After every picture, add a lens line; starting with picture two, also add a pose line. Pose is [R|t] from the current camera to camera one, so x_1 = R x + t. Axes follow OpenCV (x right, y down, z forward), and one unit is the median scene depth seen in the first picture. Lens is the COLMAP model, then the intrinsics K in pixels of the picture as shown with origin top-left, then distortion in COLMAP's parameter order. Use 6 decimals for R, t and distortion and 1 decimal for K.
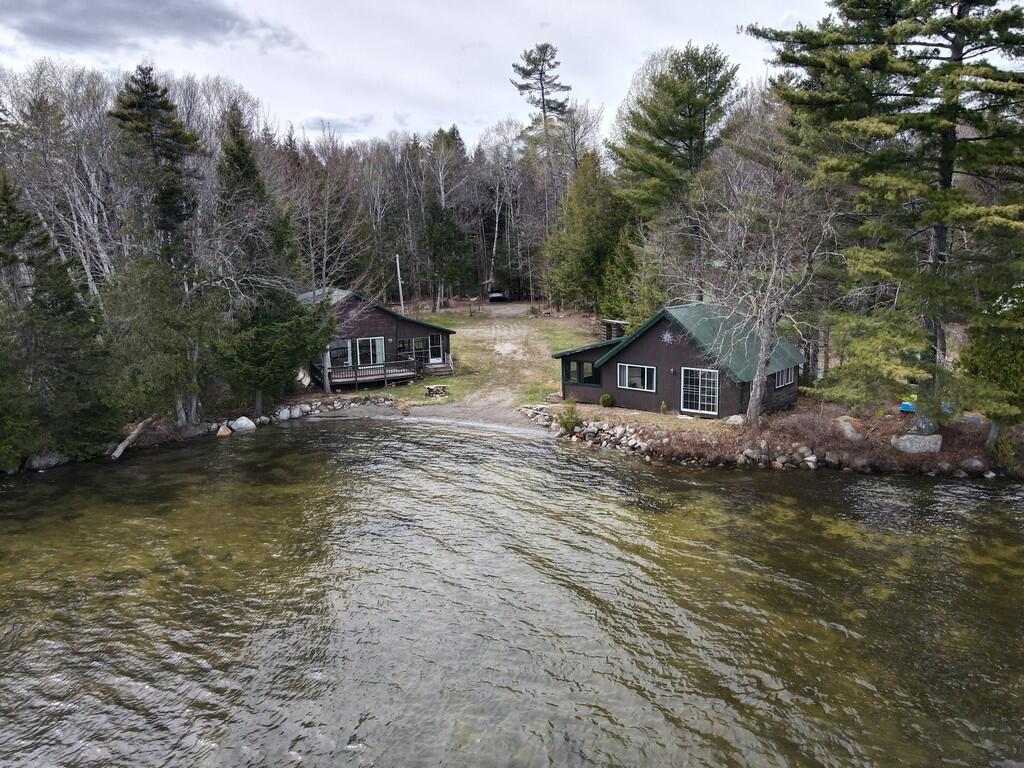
lens RADIAL K [[746.8, 0, 506.9], [0, 746.8, 380.1], [0, 0, 1]] dist [-0.005068, 0.033561]
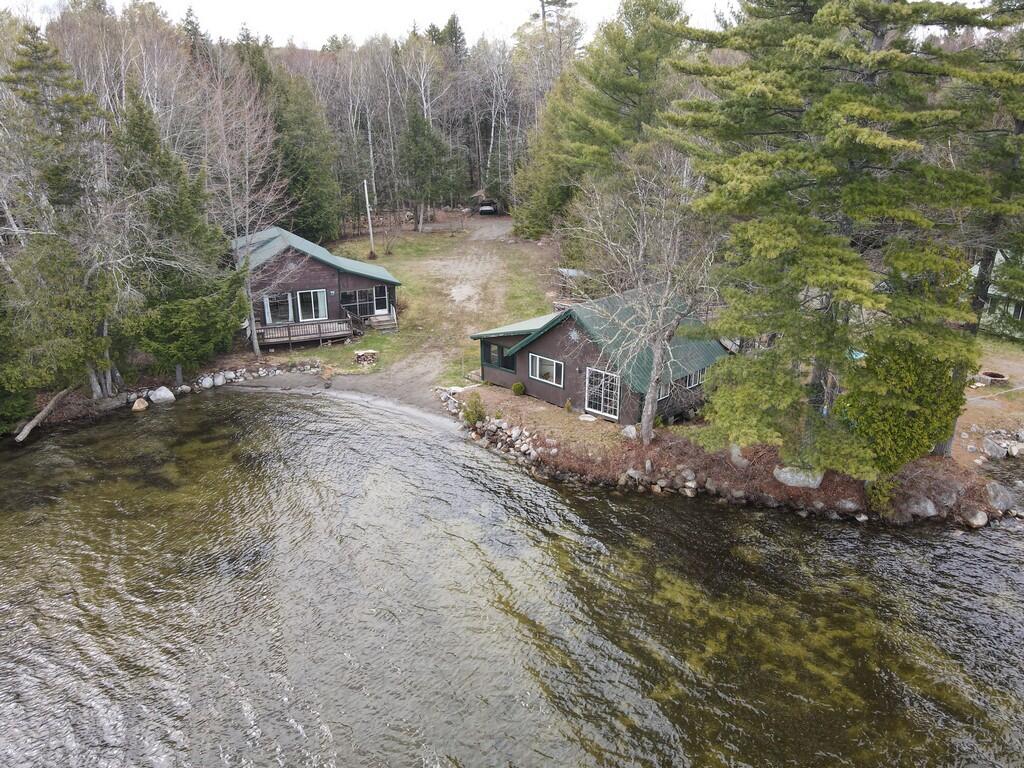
lens RADIAL K [[746.8, 0, 506.9], [0, 746.8, 380.1], [0, 0, 1]] dist [-0.005068, 0.033561]
pose [[0.998325, 0.037007, -0.044461, 0.159151], [-0.029008, 0.985237, 0.168723, -0.147605], [0.050049, -0.167151, 0.984660, 0.033184]]
